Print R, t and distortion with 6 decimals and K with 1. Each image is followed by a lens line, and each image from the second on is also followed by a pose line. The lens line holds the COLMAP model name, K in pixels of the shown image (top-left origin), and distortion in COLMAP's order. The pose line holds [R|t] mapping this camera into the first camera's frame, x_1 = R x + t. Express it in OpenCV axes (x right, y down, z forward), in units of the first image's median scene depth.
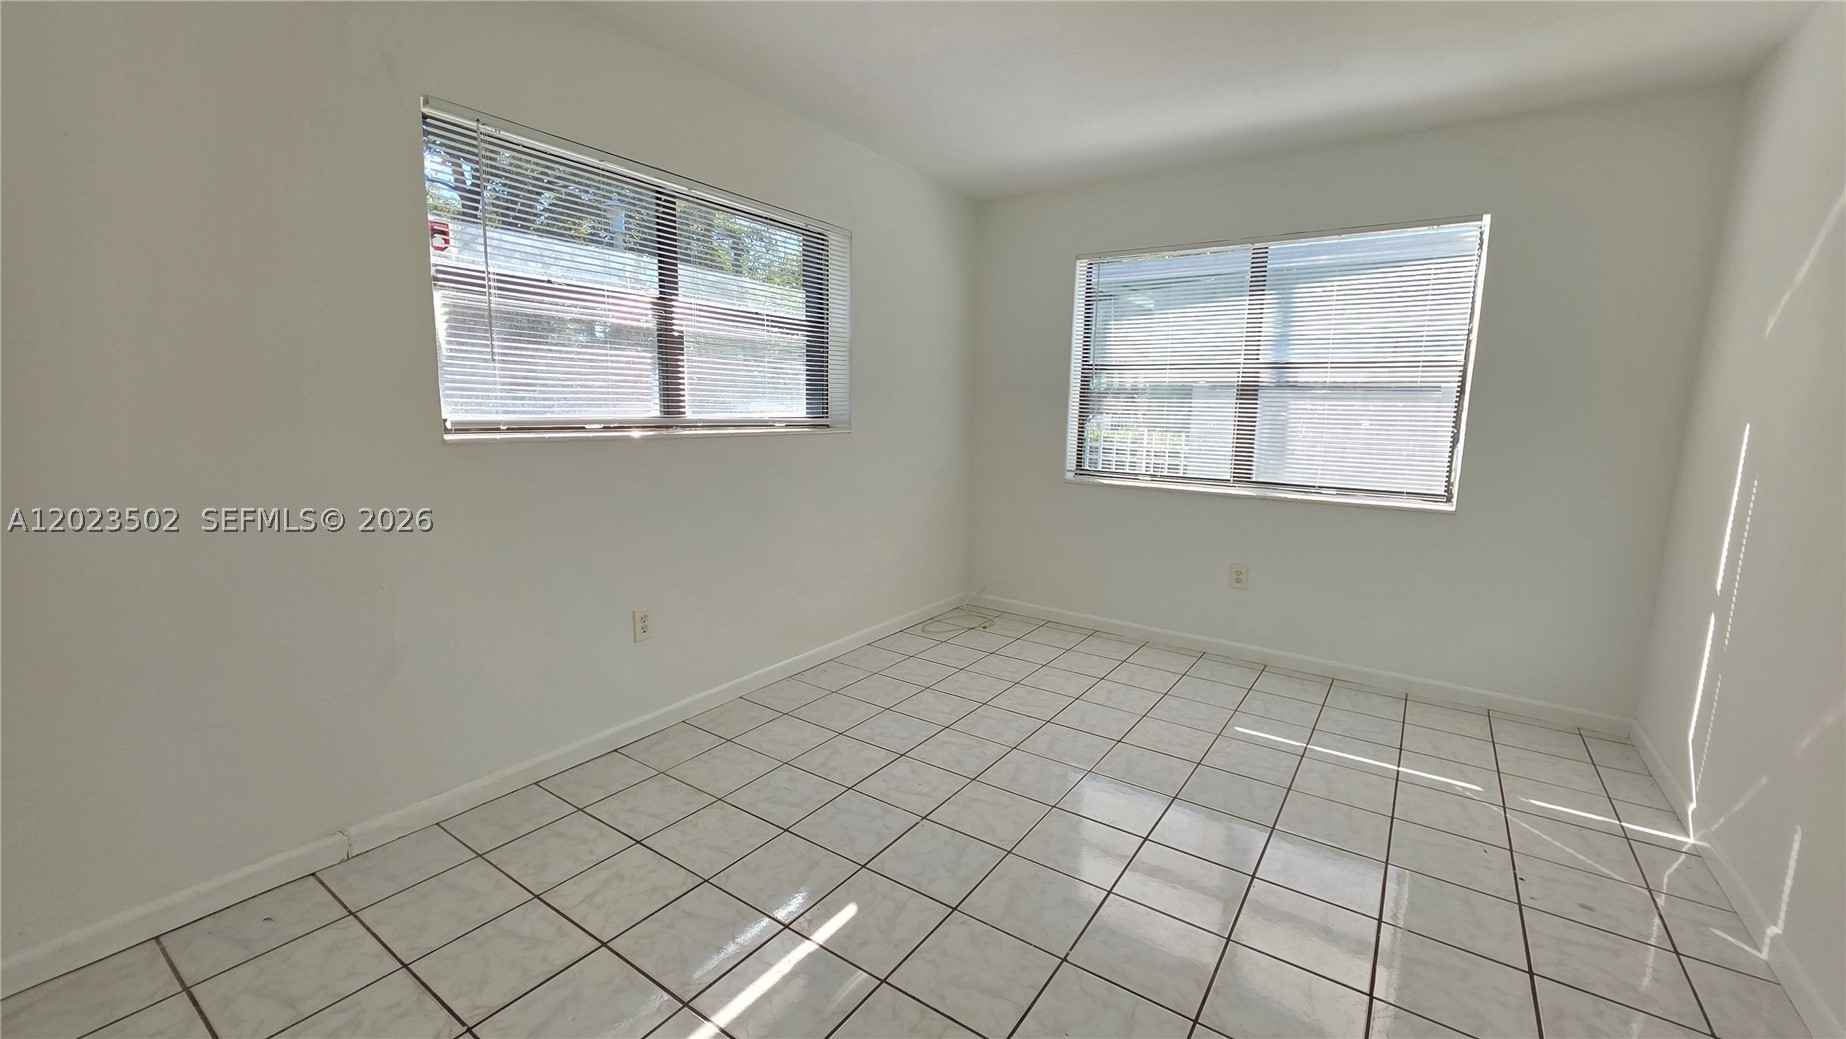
lens RADIAL K [[743.1, 0, 925.7], [0, 743.1, 510.0], [0, 0, 1]] dist [0.003845, -0.000520]
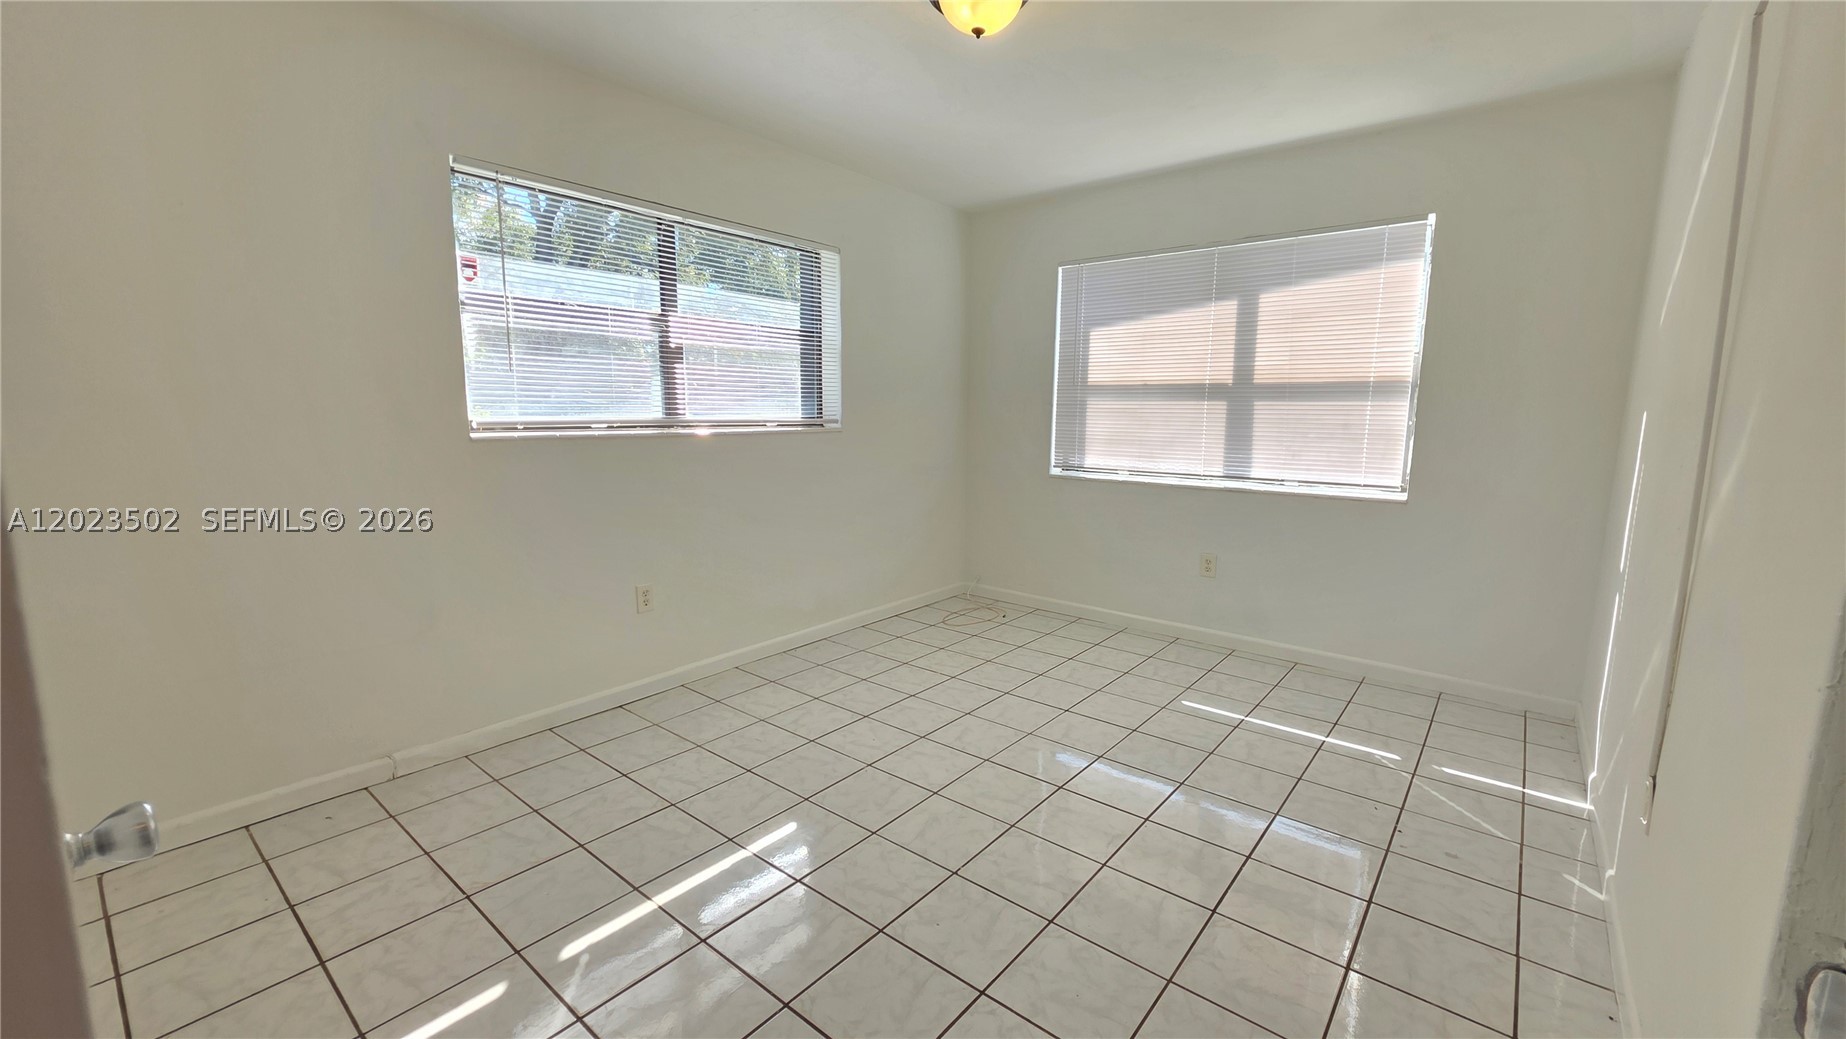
lens RADIAL K [[738.9, 0, 919.5], [0, 738.9, 514.4], [0, 0, 1]] dist [0.002083, -0.000258]
pose [[0.996105, 0.000220, -0.088172, 0.152848], [-0.000334, 0.999999, -0.001282, 0.026827], [0.088172, 0.001306, 0.996104, -0.108311]]
